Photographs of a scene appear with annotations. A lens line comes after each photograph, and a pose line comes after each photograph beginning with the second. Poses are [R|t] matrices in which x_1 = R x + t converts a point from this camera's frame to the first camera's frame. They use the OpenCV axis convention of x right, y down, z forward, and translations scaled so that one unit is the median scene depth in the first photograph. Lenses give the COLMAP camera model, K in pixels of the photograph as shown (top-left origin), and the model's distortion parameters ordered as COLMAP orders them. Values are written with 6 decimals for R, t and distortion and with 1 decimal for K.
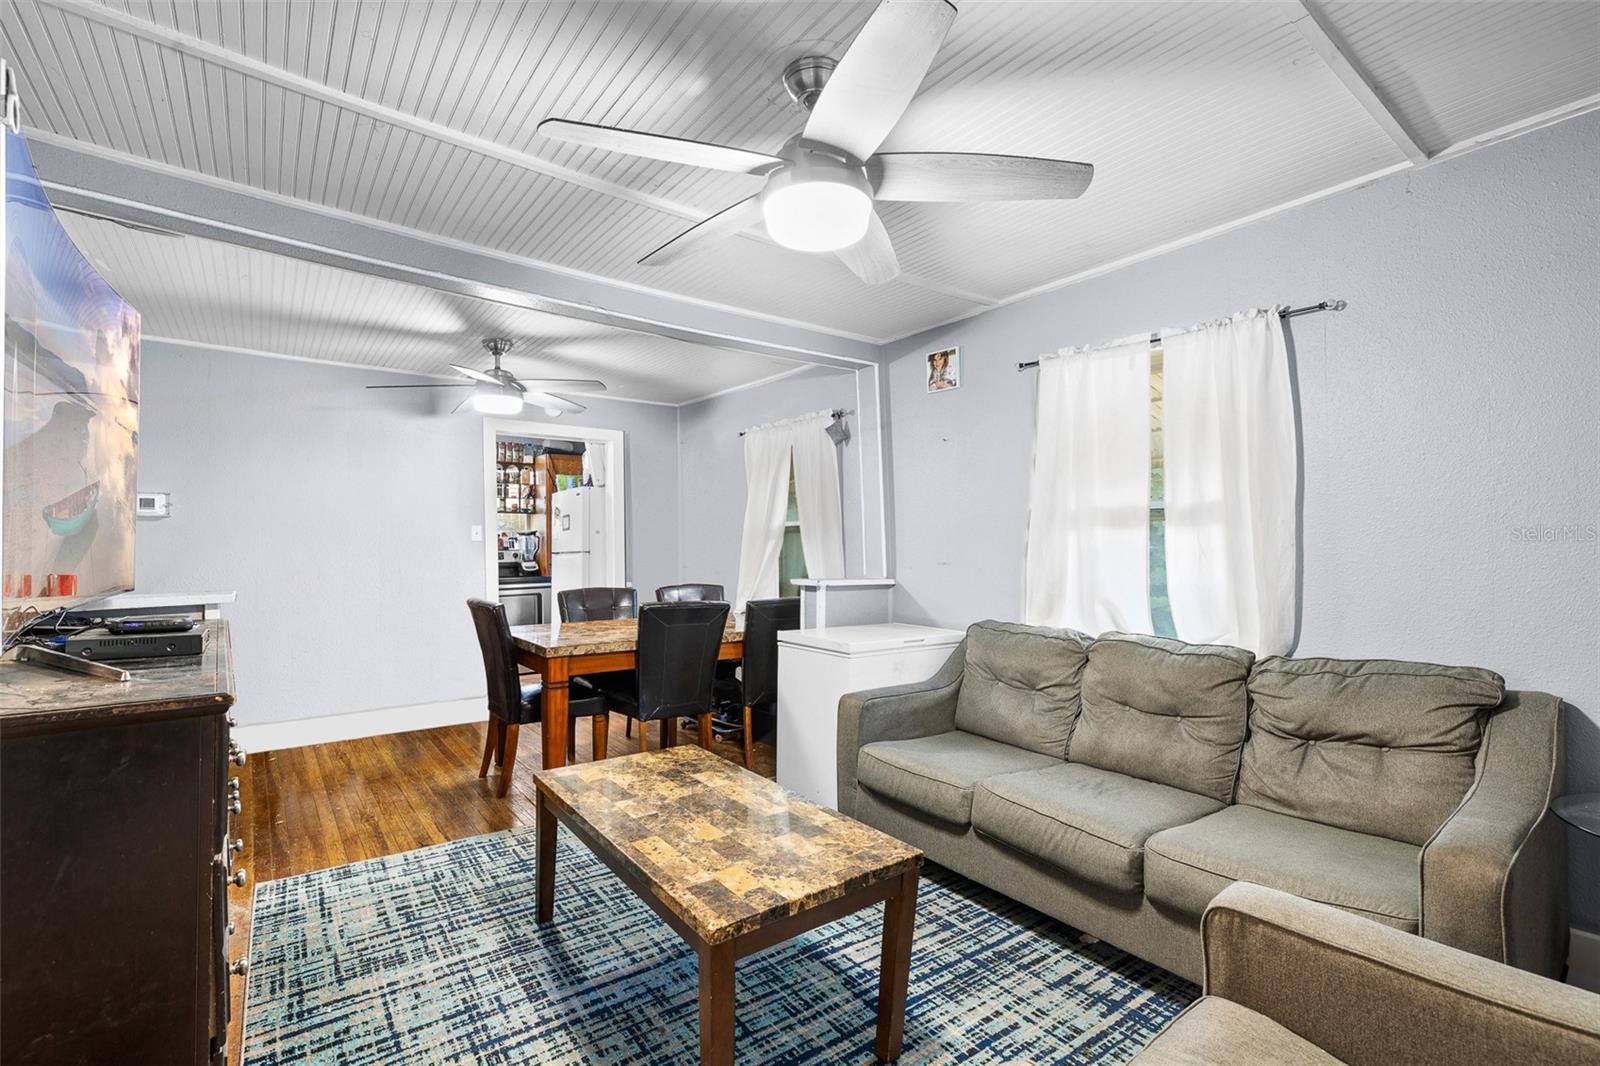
lens RADIAL K [[726.6, 0, 831.3], [0, 726.6, 537.7], [0, 0, 1]] dist [-0.011021, 0.001081]
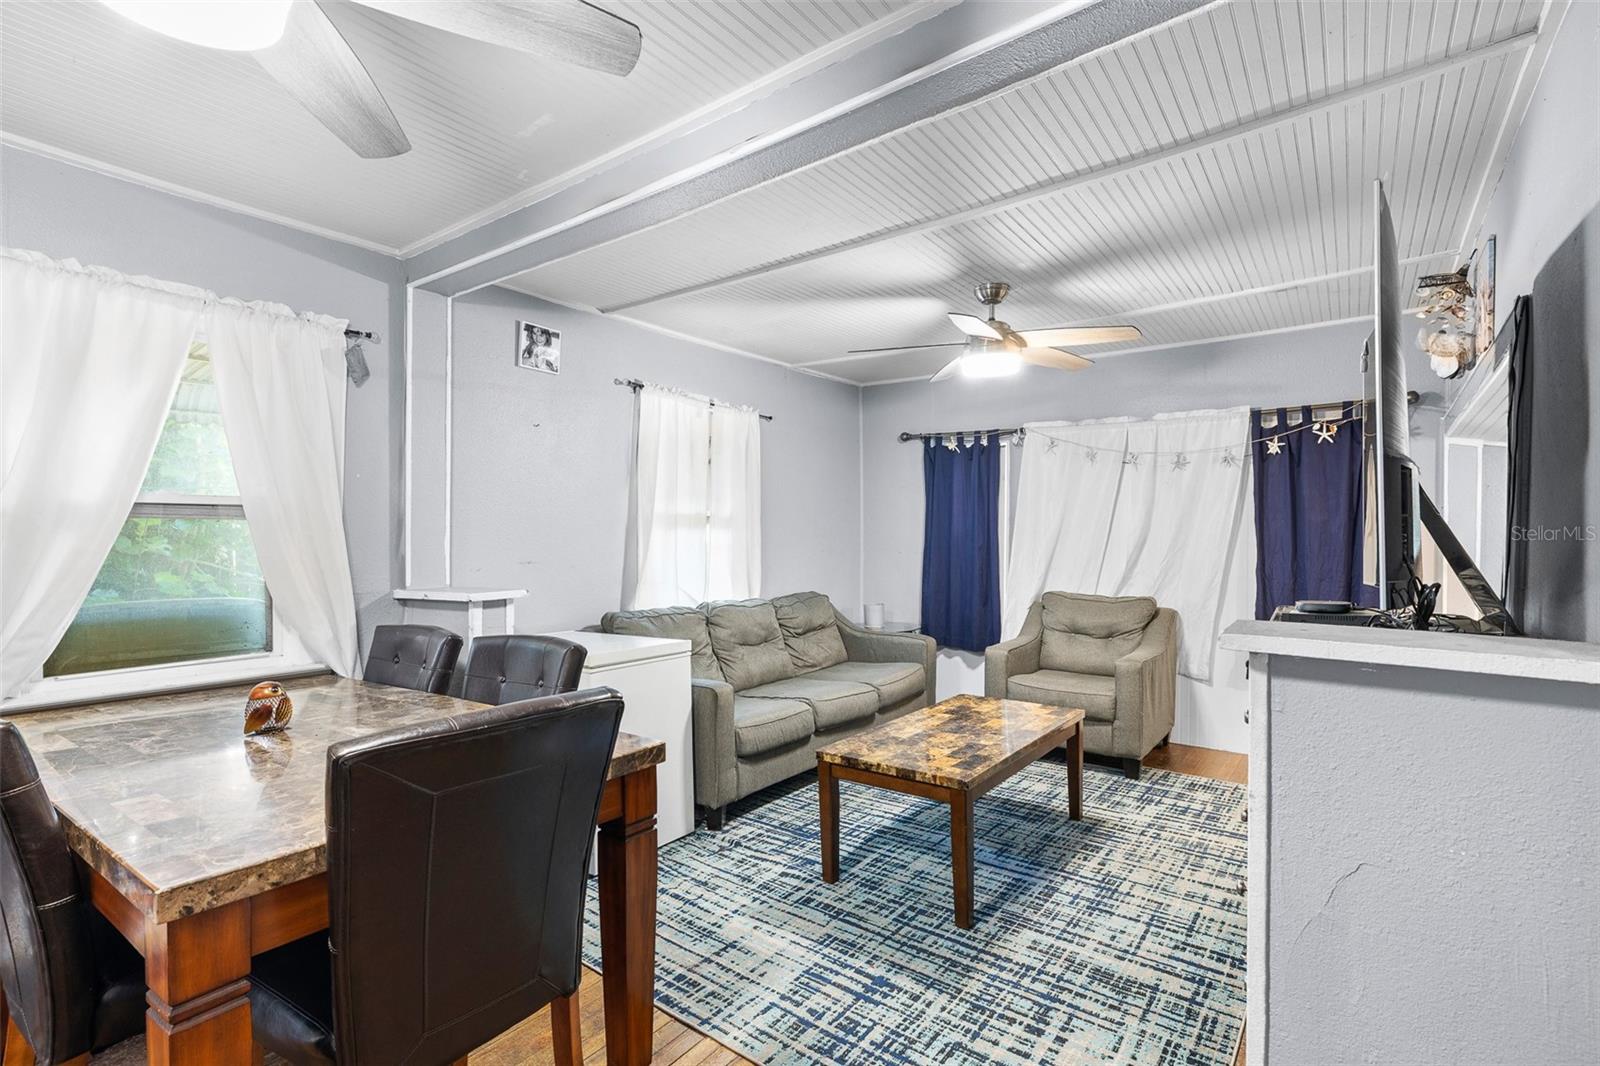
lens RADIAL K [[726.6, 0, 800.2], [0, 726.6, 540.9], [0, 0, 1]] dist [-0.011021, 0.001081]
pose [[-0.248446, -0.001002, 0.968645, -1.502276], [-0.005657, 0.999984, -0.000416, 0.014499], [-0.968629, -0.005583, -0.248448, 1.706117]]
